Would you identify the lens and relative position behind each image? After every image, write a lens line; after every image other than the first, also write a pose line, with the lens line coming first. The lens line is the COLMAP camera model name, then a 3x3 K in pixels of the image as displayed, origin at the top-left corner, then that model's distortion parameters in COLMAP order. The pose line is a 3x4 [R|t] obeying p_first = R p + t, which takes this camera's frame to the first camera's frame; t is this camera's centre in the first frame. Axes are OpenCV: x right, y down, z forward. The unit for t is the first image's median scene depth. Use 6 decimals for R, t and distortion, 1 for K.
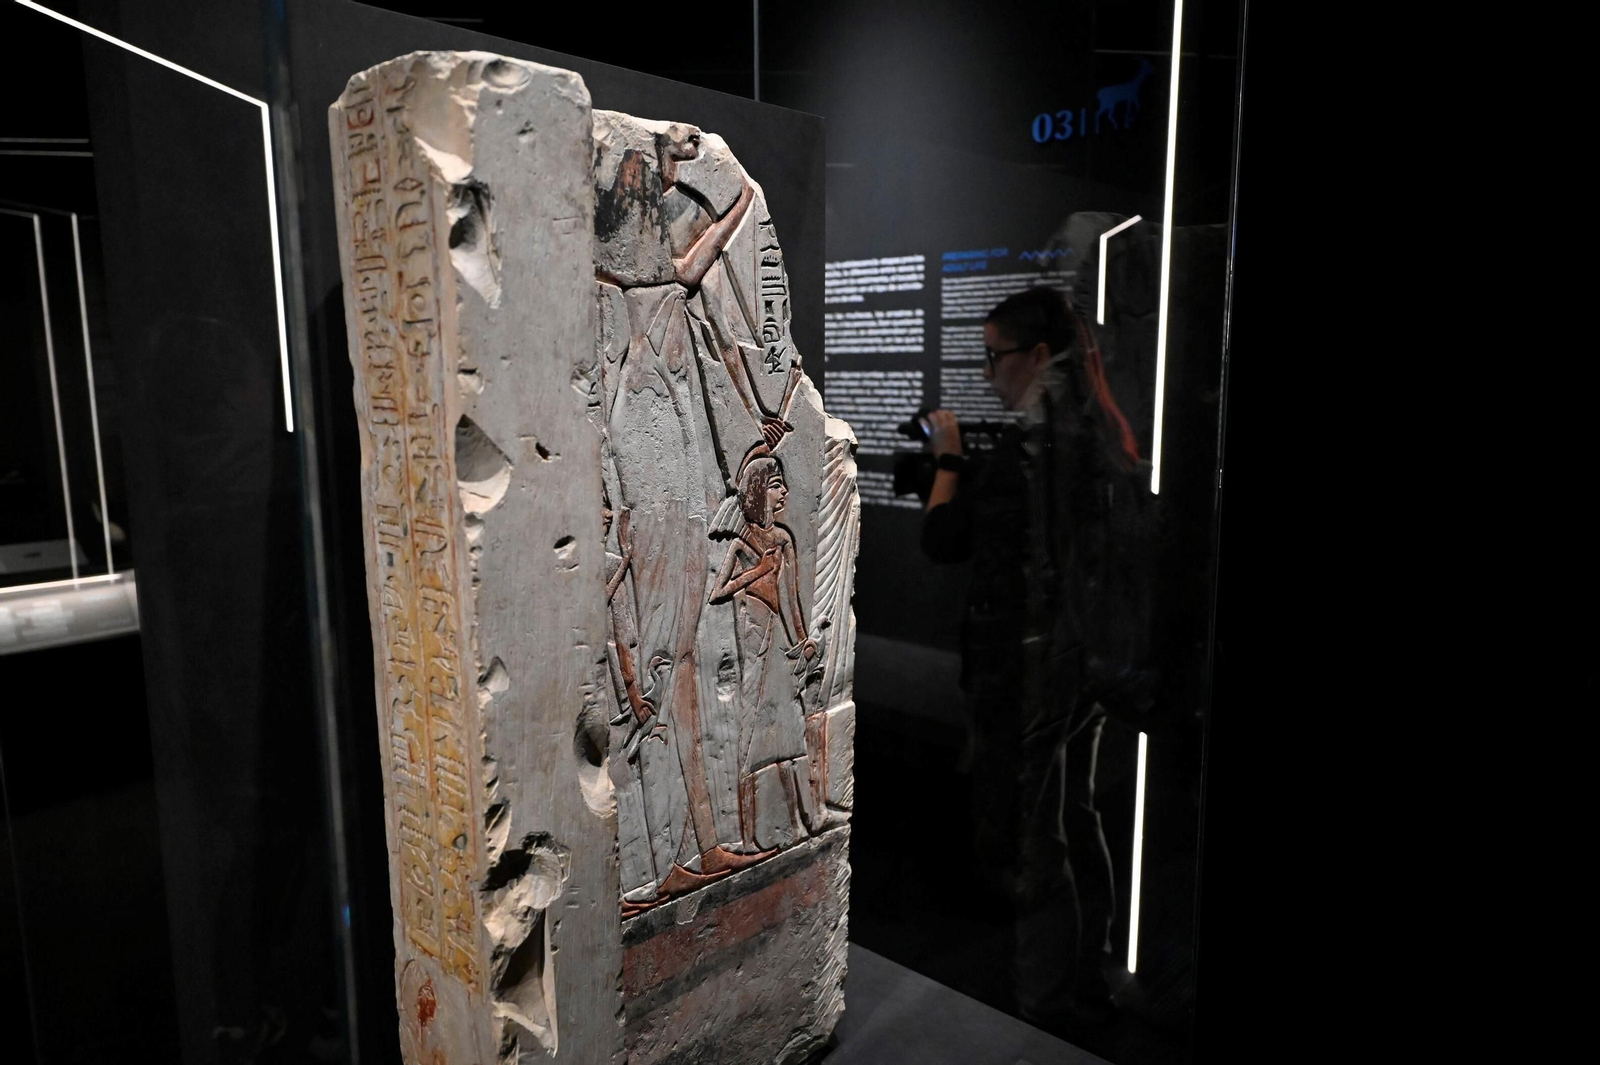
lens RADIAL K [[1038.7, 0, 805.7], [0, 1038.7, 518.5], [0, 0, 1]] dist [0.006504, 0.003874]
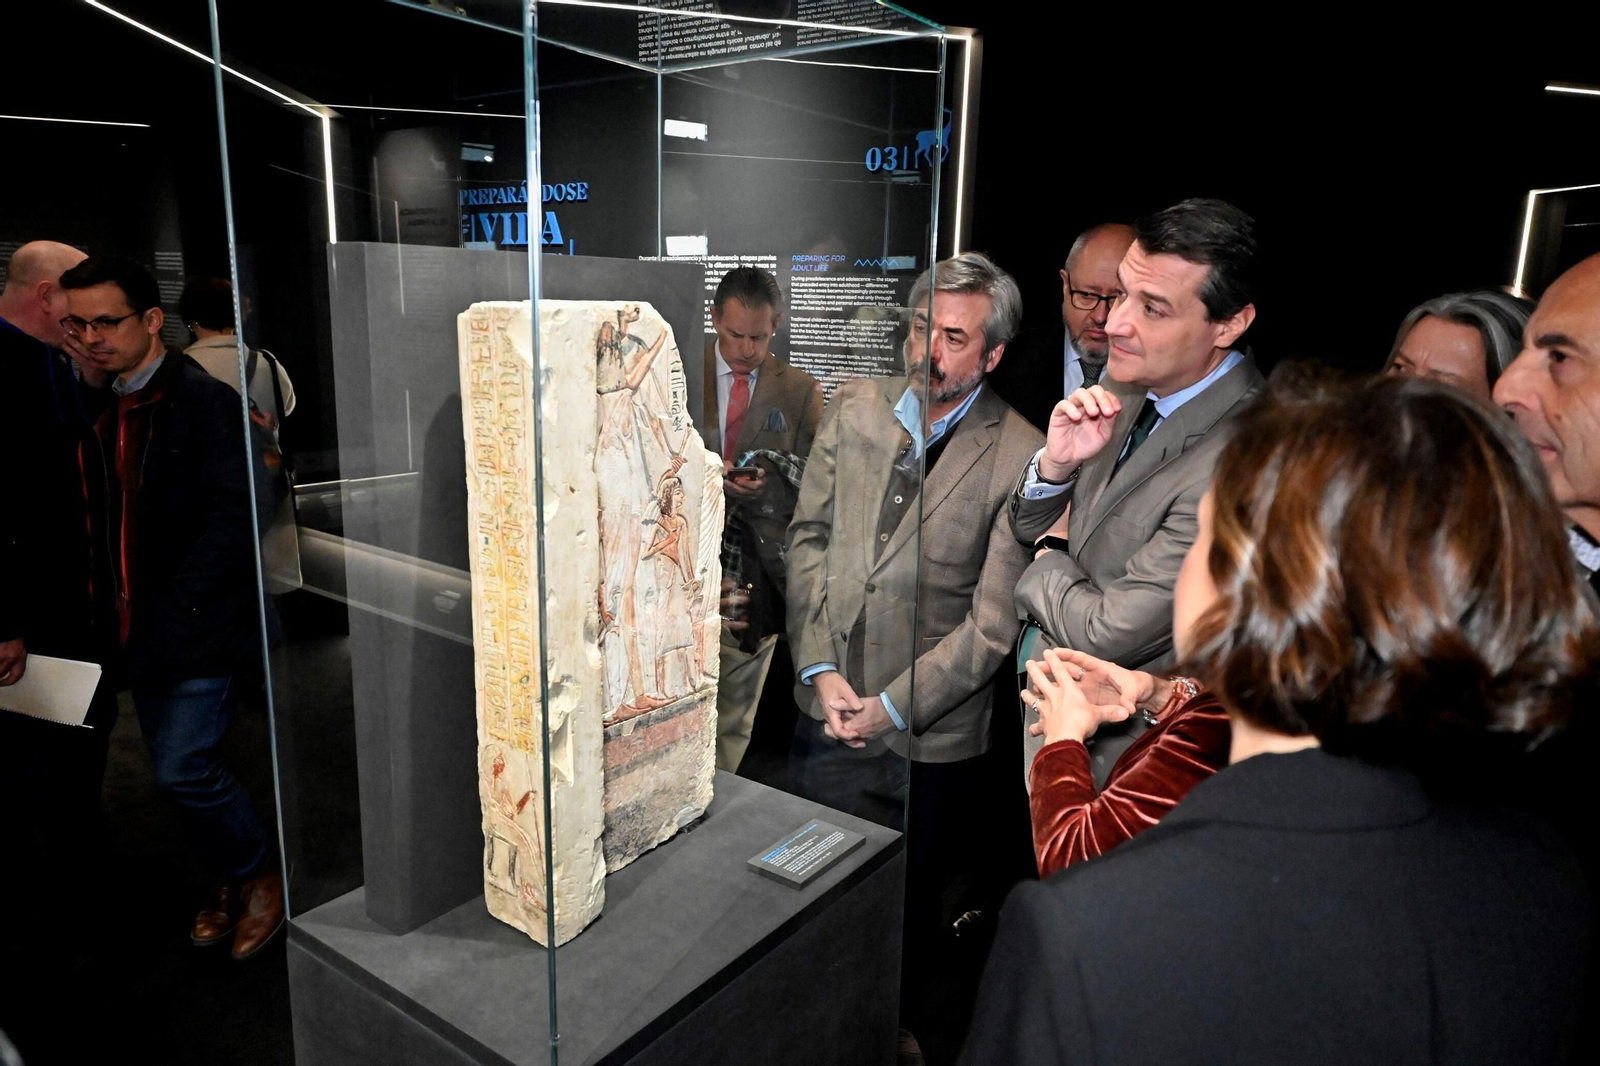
lens RADIAL K [[1038.7, 0, 807.1], [0, 1038.7, 534.4], [0, 0, 1]] dist [0.006504, 0.003874]
pose [[0.990523, 0.003336, 0.137303, -0.055240], [-0.013939, 0.996985, 0.076338, -0.103639], [-0.136634, -0.077529, 0.987583, -0.815205]]
